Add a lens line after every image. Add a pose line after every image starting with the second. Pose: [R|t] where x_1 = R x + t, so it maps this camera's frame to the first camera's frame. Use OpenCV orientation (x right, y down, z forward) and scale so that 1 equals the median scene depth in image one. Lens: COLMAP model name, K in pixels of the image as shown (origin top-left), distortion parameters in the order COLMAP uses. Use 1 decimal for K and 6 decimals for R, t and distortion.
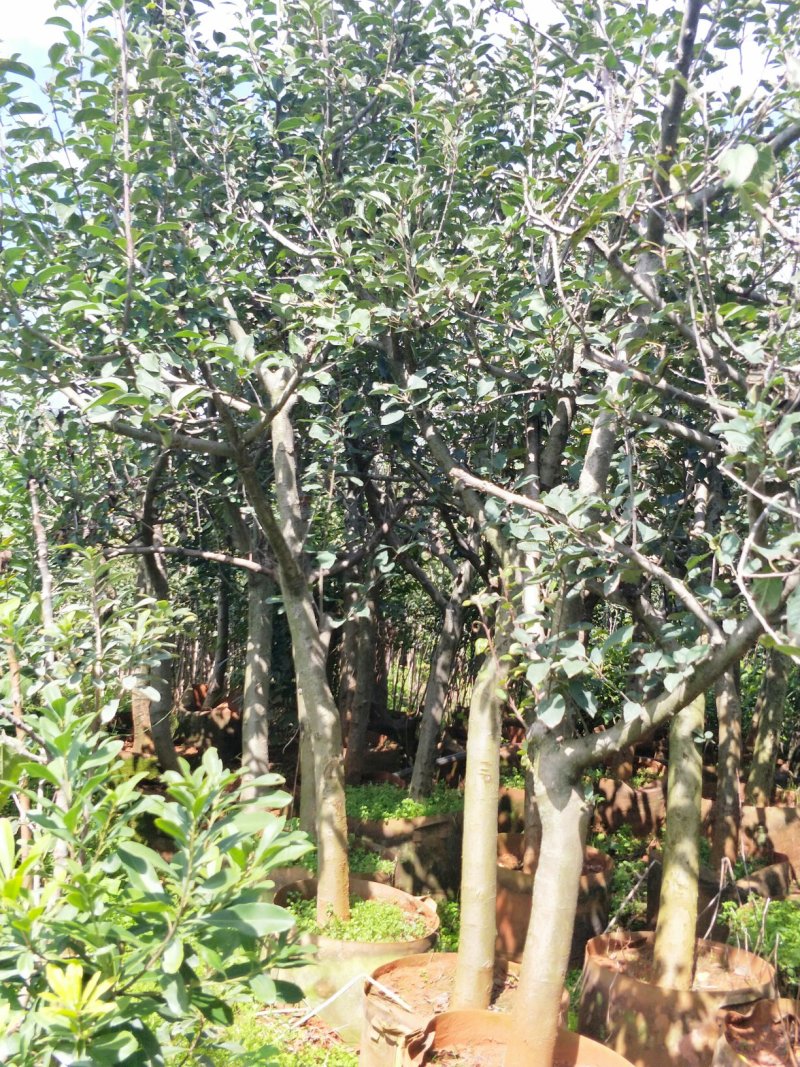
lens RADIAL K [[1121.4, 0, 400.0], [0, 1121.4, 533.5], [0, 0, 1]] dist [0.206633, -0.649168]
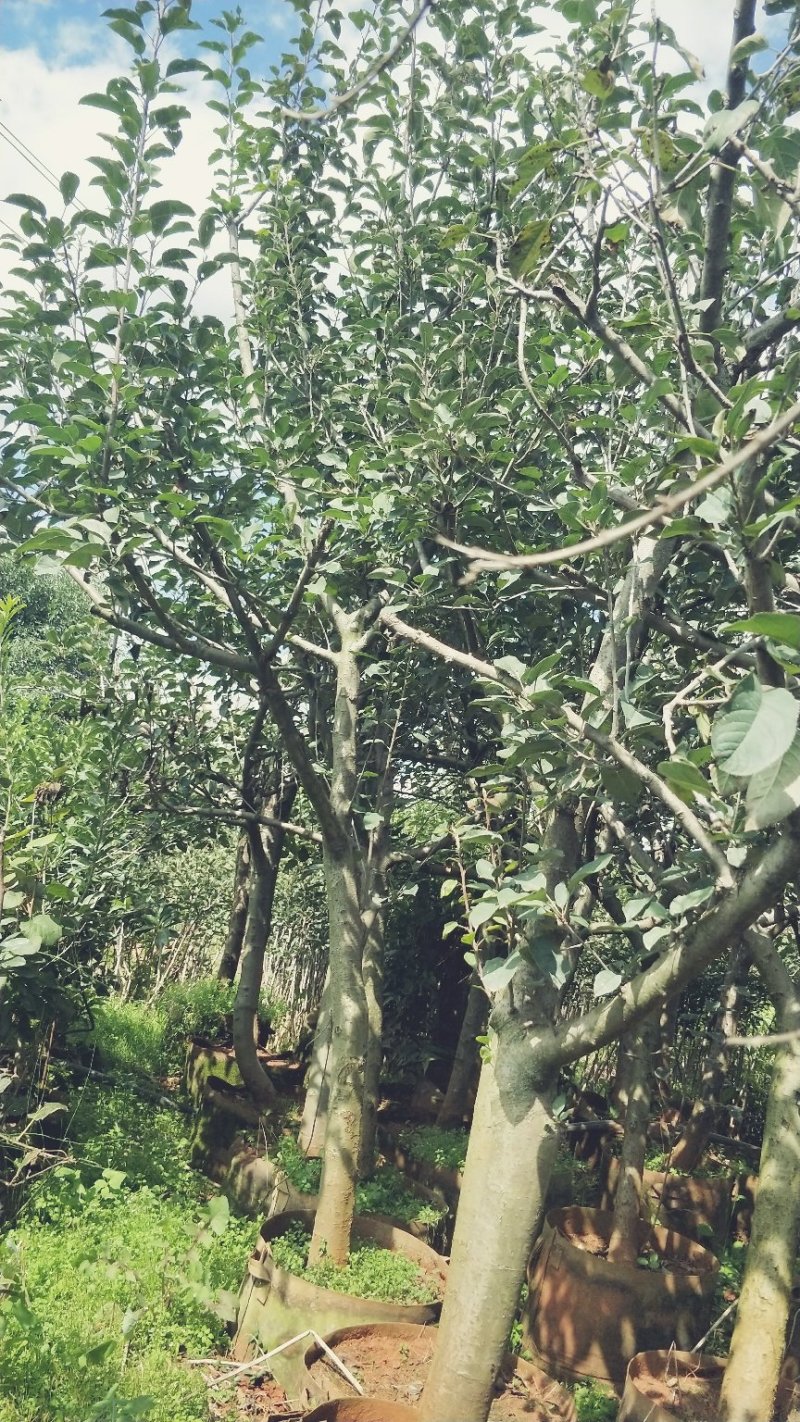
lens RADIAL K [[1096.7, 0, 400.0], [0, 1096.7, 711.0], [0, 0, 1]] dist [0.035780, -0.066766]
pose [[0.973018, 0.090575, -0.212208, 0.171497], [-0.125306, 0.979714, -0.156392, 0.093968], [0.193738, 0.178763, 0.964629, 0.239653]]
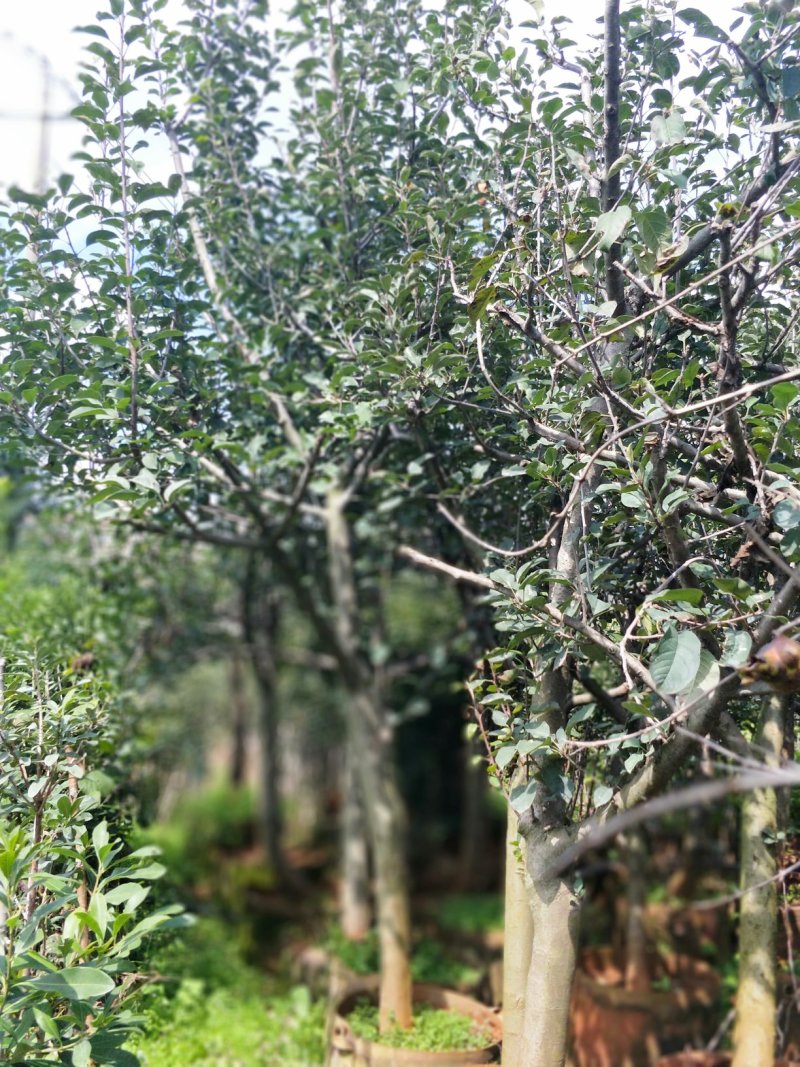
lens RADIAL K [[1131.0, 0, 400.0], [0, 1131.0, 533.5], [0, 0, 1]] dist [0.065746, -0.200826]
pose [[0.985485, -0.036208, -0.165857, 0.166393], [0.019383, 0.994600, -0.101957, 0.025986], [0.168653, 0.097263, 0.980865, 0.010942]]
